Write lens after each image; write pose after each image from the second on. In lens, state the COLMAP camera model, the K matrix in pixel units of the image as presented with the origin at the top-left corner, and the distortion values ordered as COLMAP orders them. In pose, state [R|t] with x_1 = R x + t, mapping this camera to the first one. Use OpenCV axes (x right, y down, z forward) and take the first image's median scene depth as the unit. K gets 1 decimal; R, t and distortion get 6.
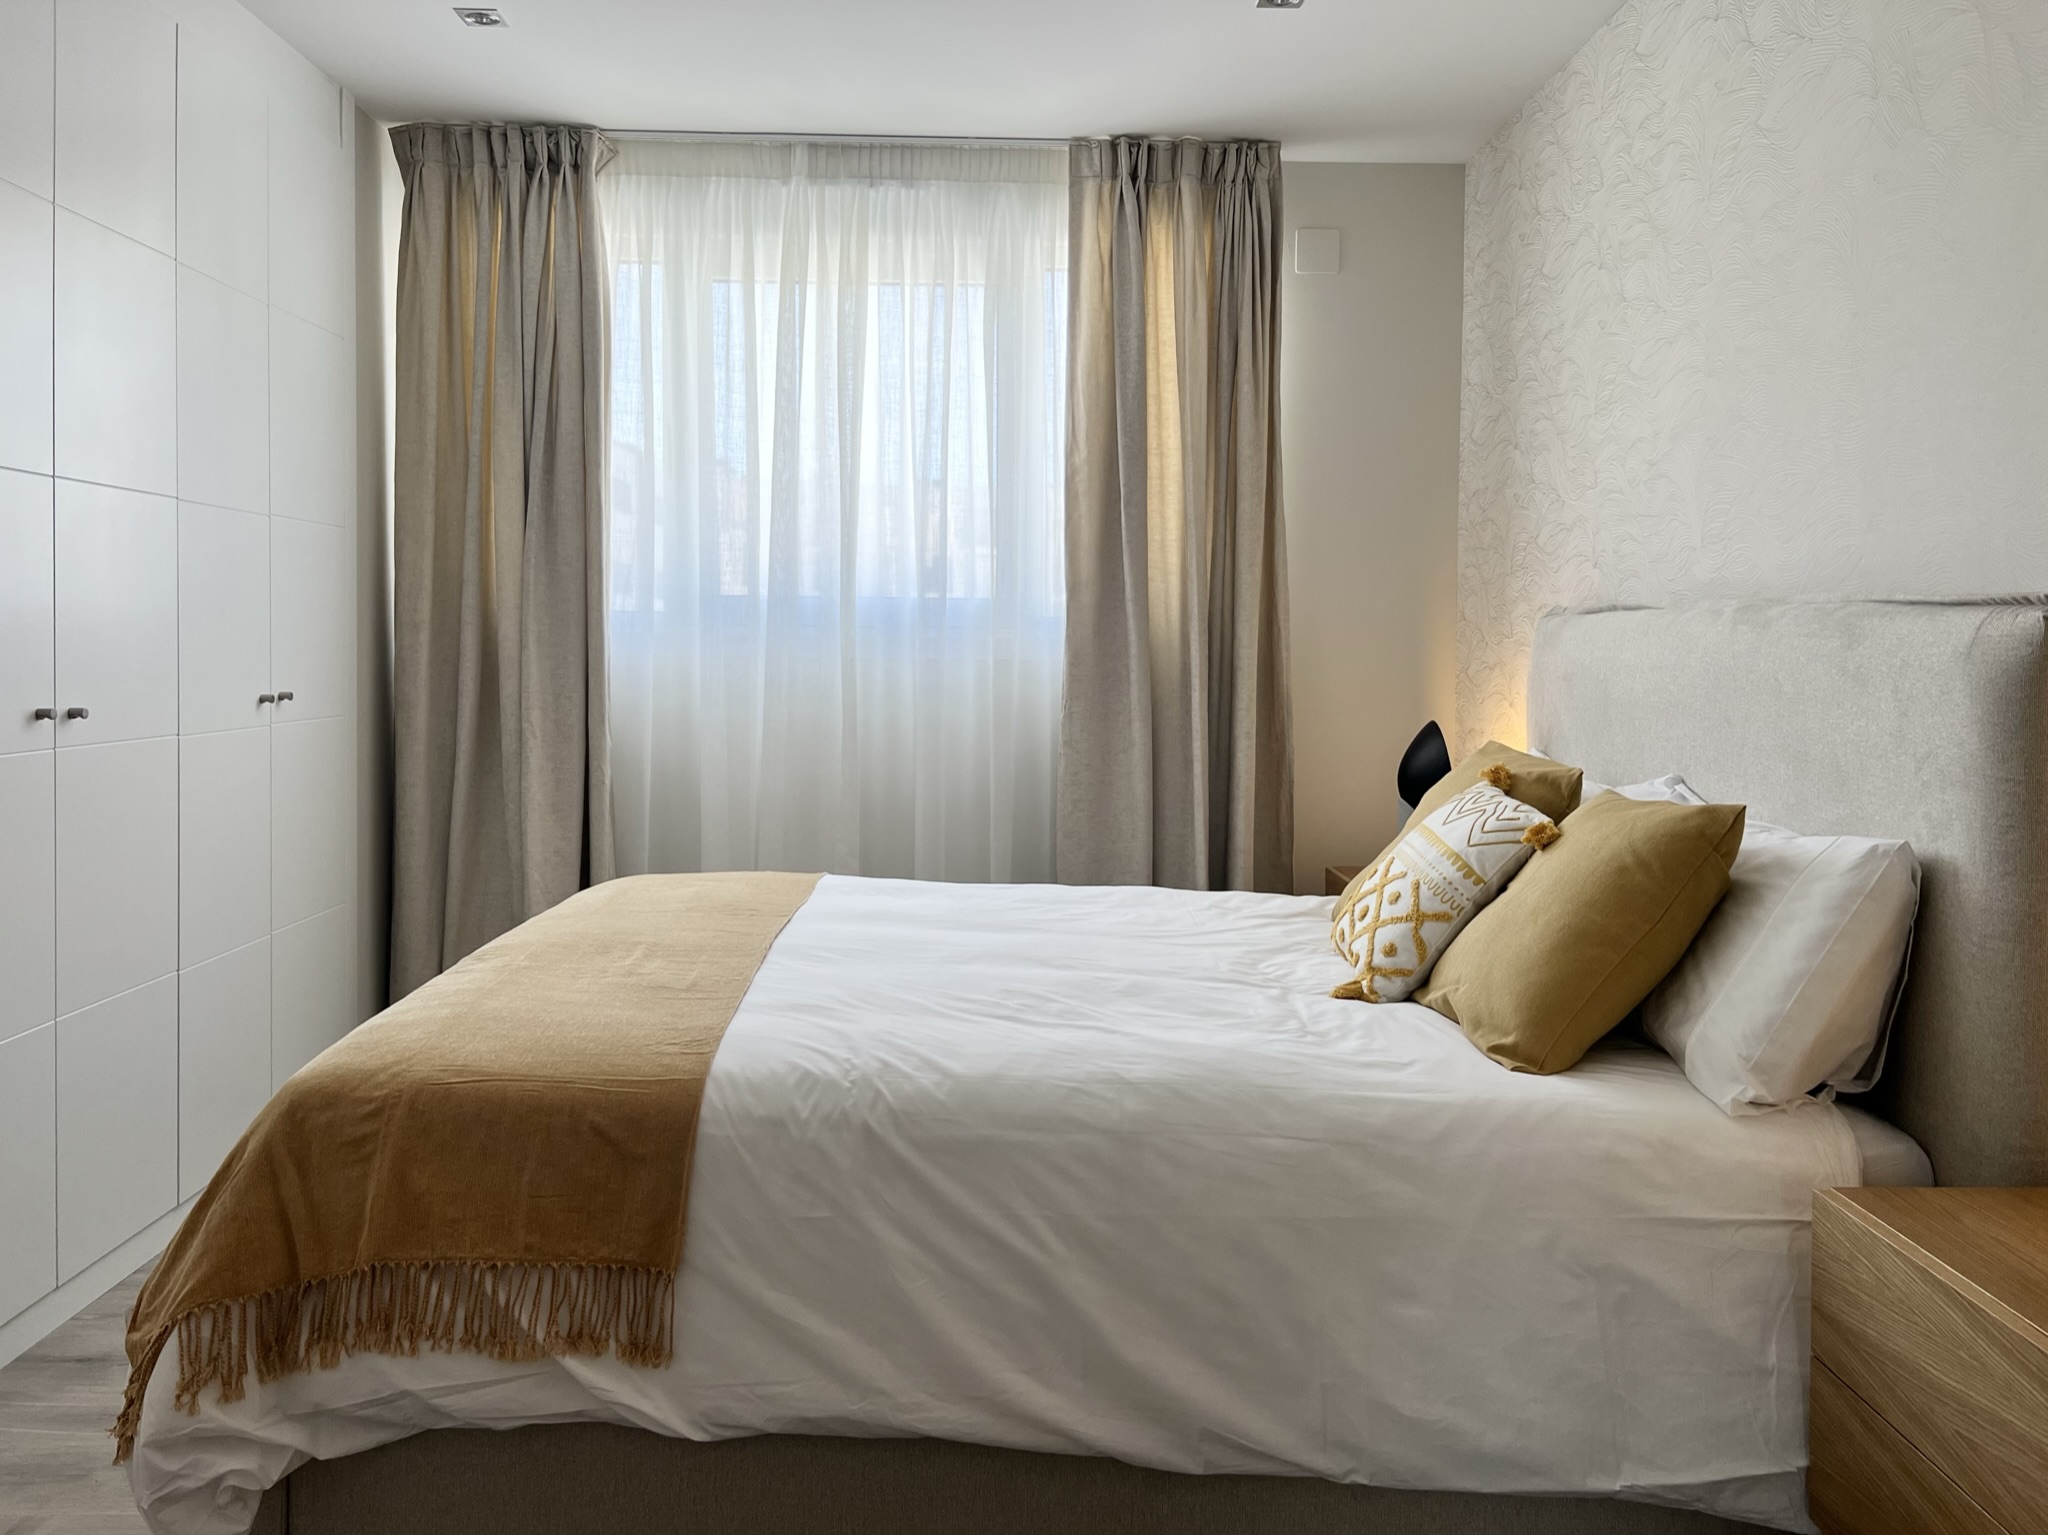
lens RADIAL K [[1591.9, 0, 1023.6], [0, 1591.9, 660.3], [0, 0, 1]] dist [0.060983, -0.085364]
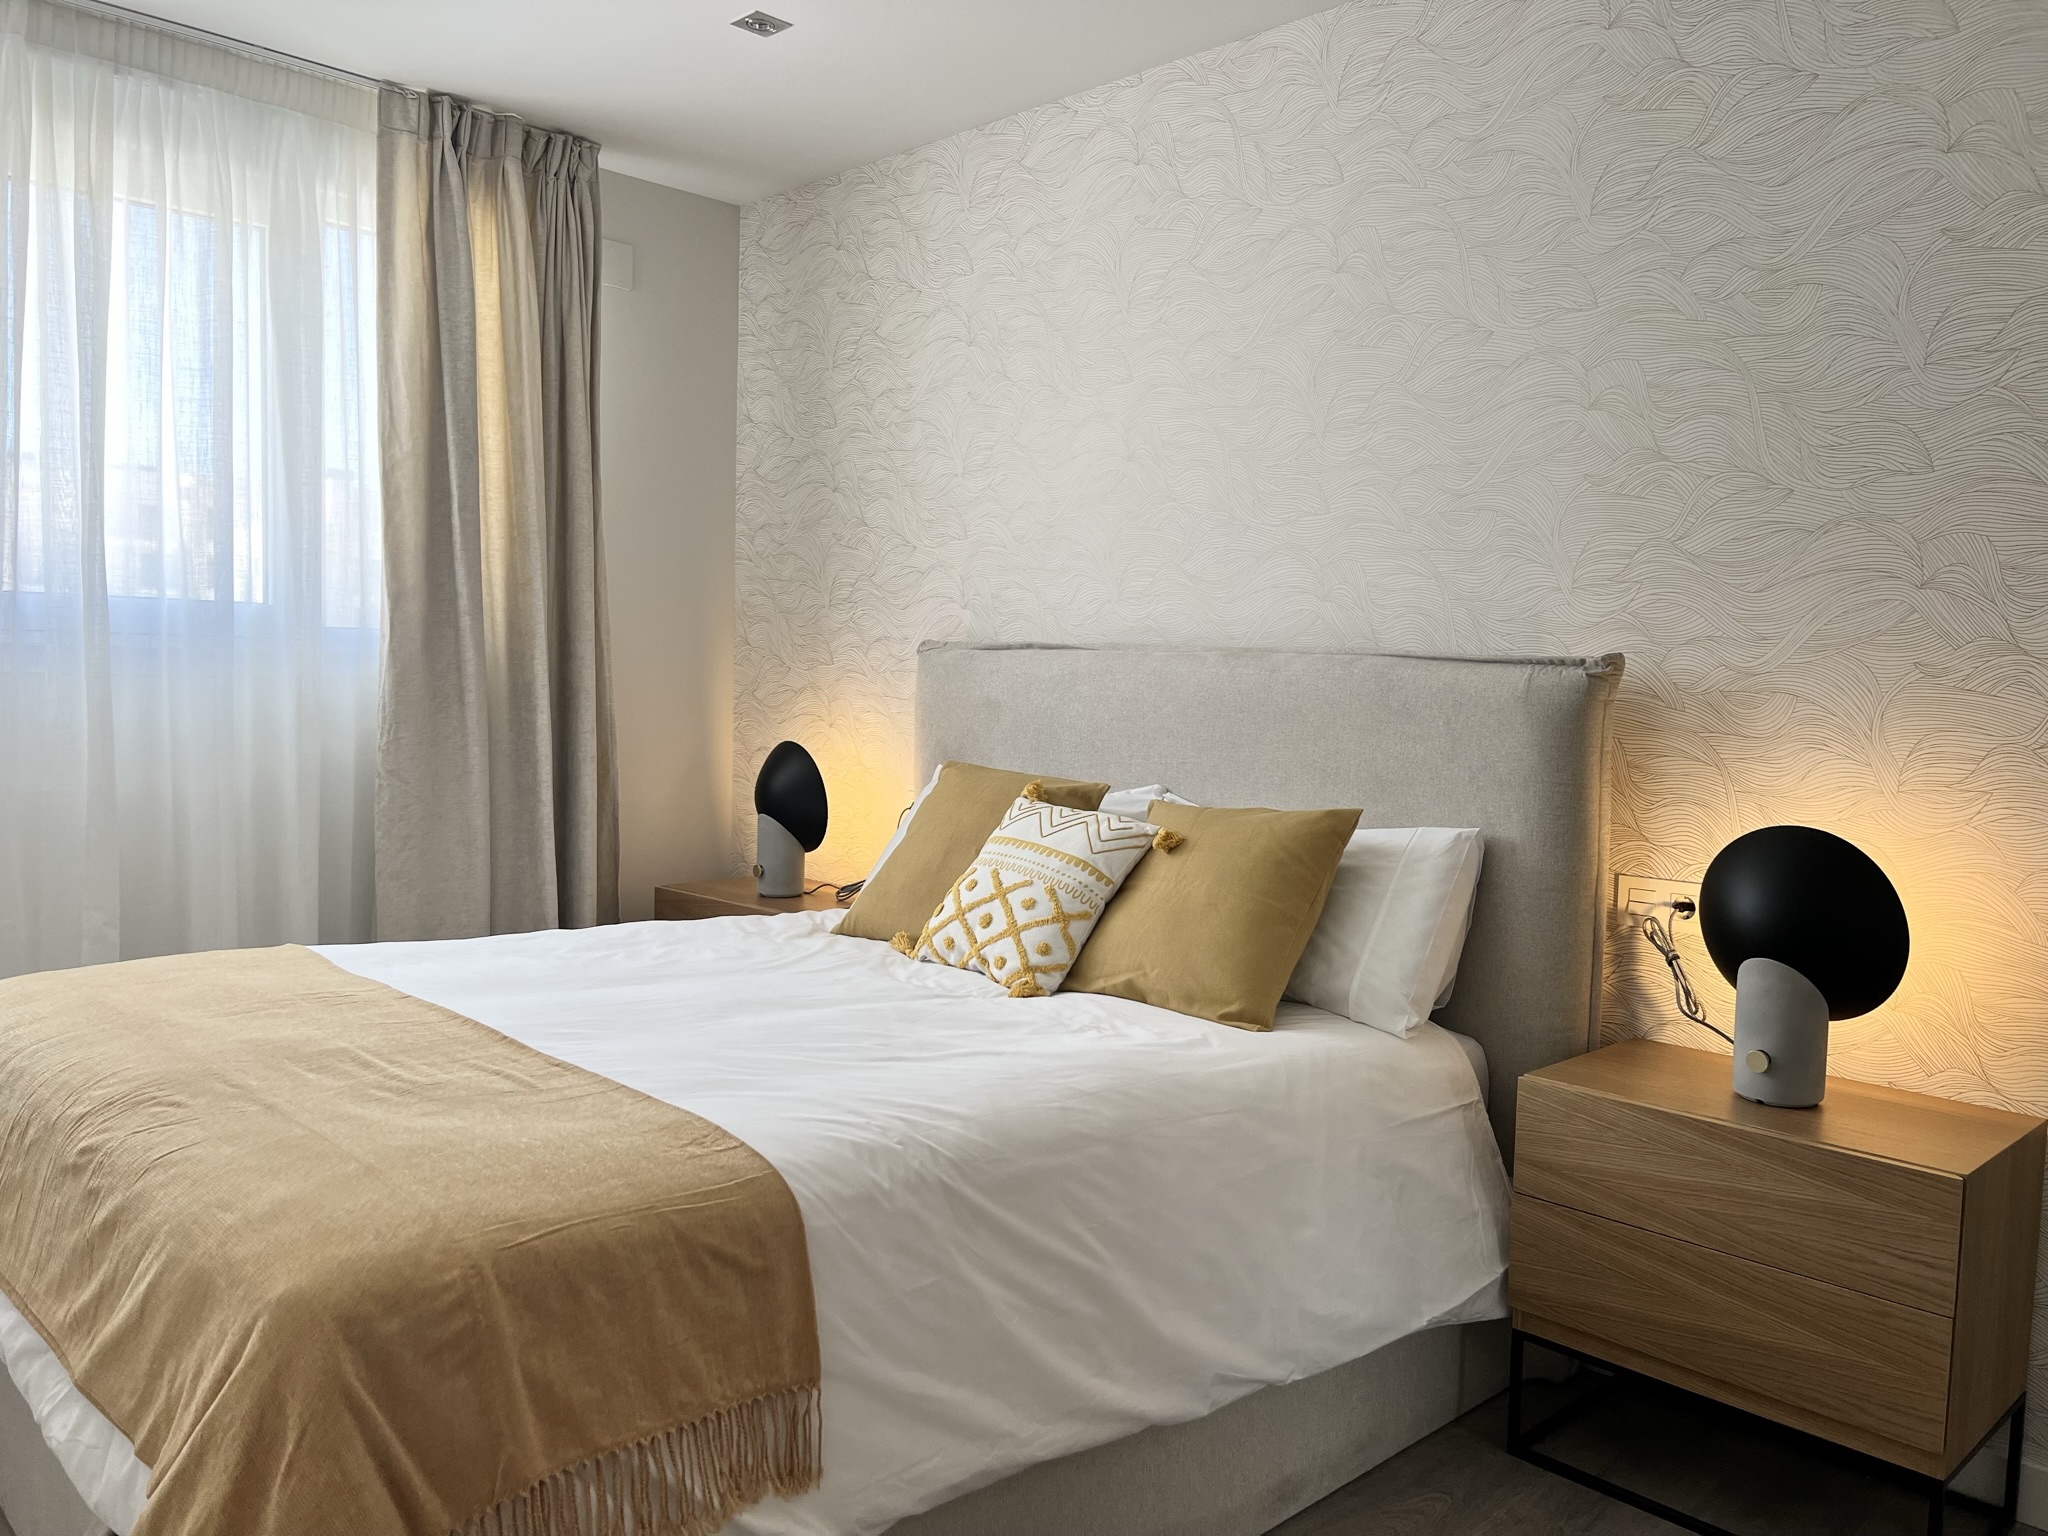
lens RADIAL K [[1515.9, 0, 1024.0], [0, 1515.9, 768.0], [0, 0, 1]] dist [0.048673, -0.064305]
pose [[0.734789, -0.029100, 0.677672, -0.507263], [-0.015451, 0.998102, 0.059614, -0.011452], [-0.678120, -0.054274, 0.732944, 0.227176]]
